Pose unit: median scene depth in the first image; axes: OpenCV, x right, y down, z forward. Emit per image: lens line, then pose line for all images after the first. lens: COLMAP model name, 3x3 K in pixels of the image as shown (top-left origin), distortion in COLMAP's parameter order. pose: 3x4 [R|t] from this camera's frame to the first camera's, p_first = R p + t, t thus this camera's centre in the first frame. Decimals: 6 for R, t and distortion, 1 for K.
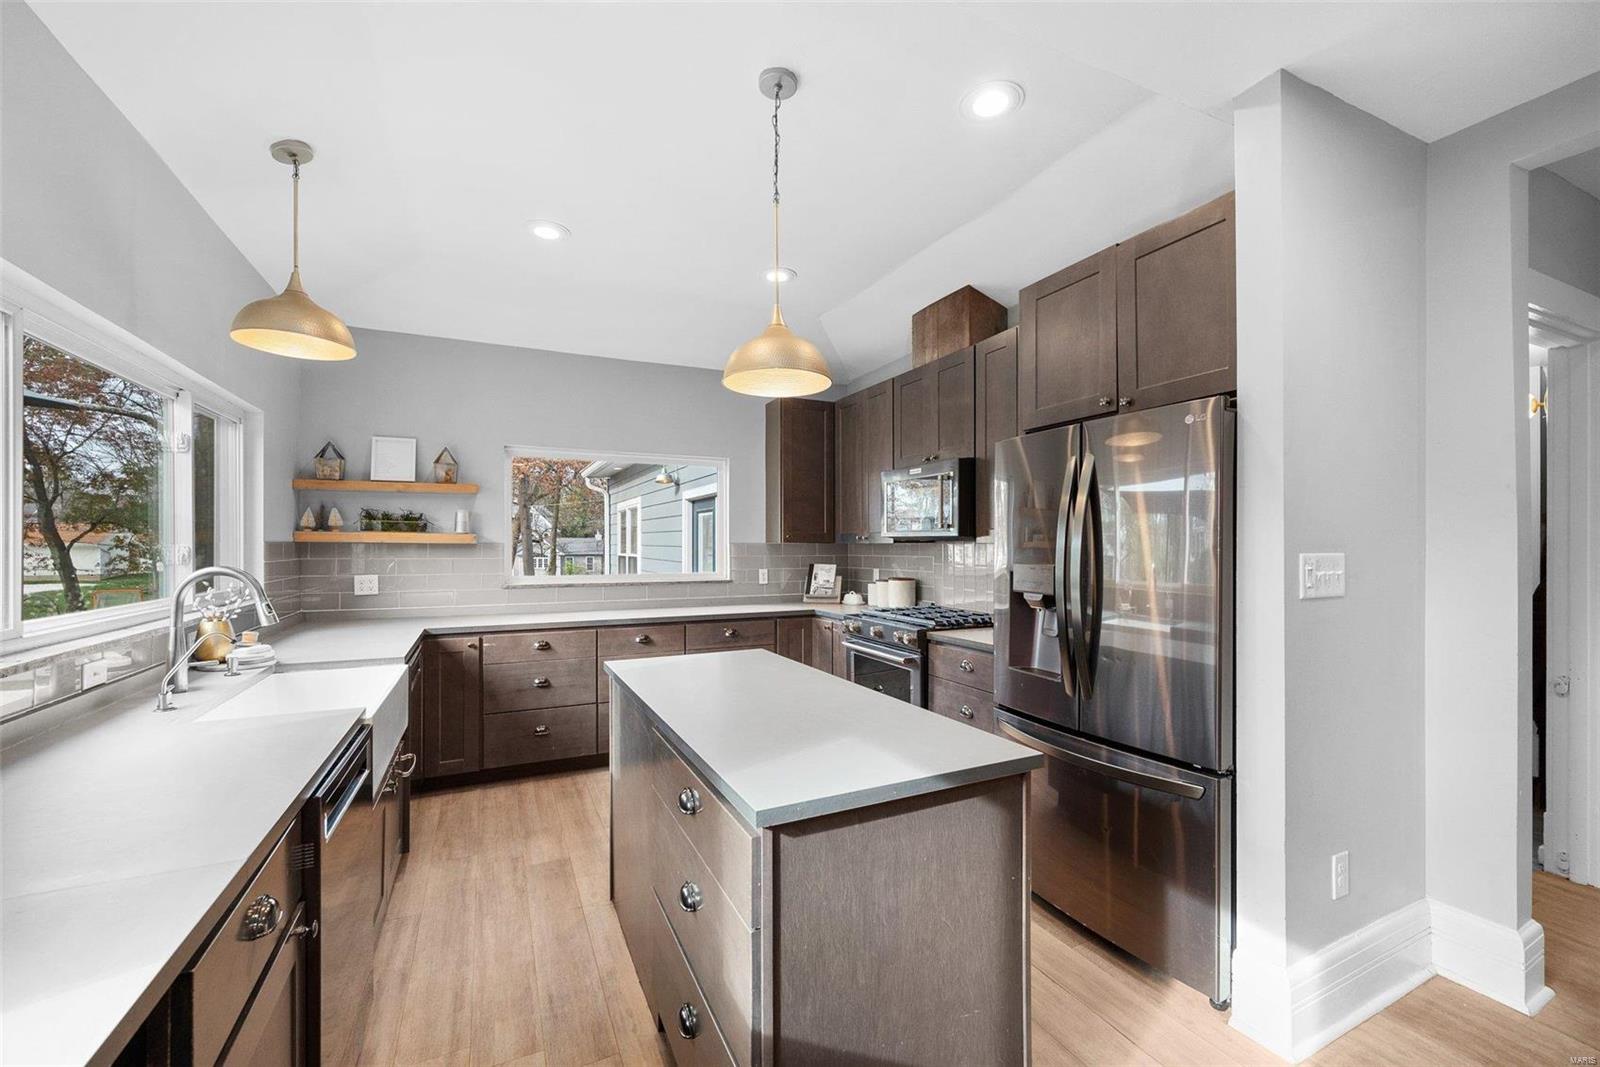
lens RADIAL K [[626.7, 0, 793.4], [0, 626.7, 545.2], [0, 0, 1]] dist [0.001464, 0.000012]
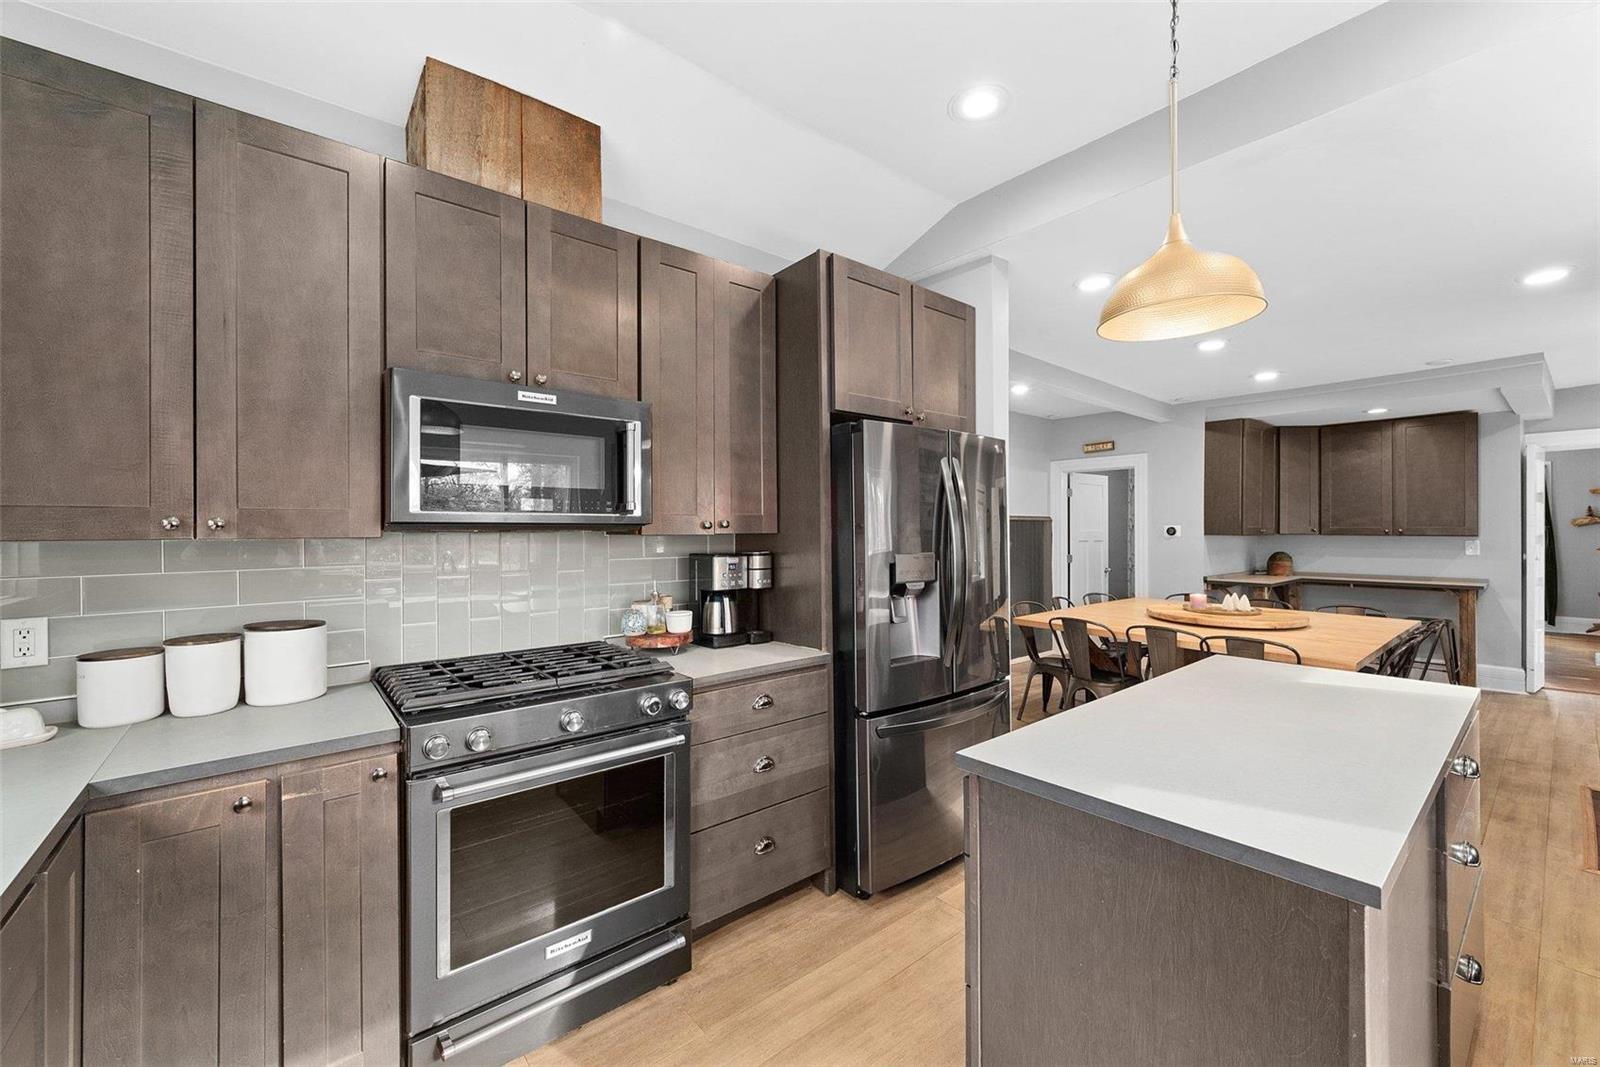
lens RADIAL K [[626.7, 0, 795.8], [0, 626.7, 524.5], [0, 0, 1]] dist [0.001464, 0.000012]
pose [[-0.227490, 0.010964, 0.973719, -0.556018], [0.004688, 0.999937, -0.010164, -0.007789], [-0.973769, 0.002253, -0.227527, 1.394946]]
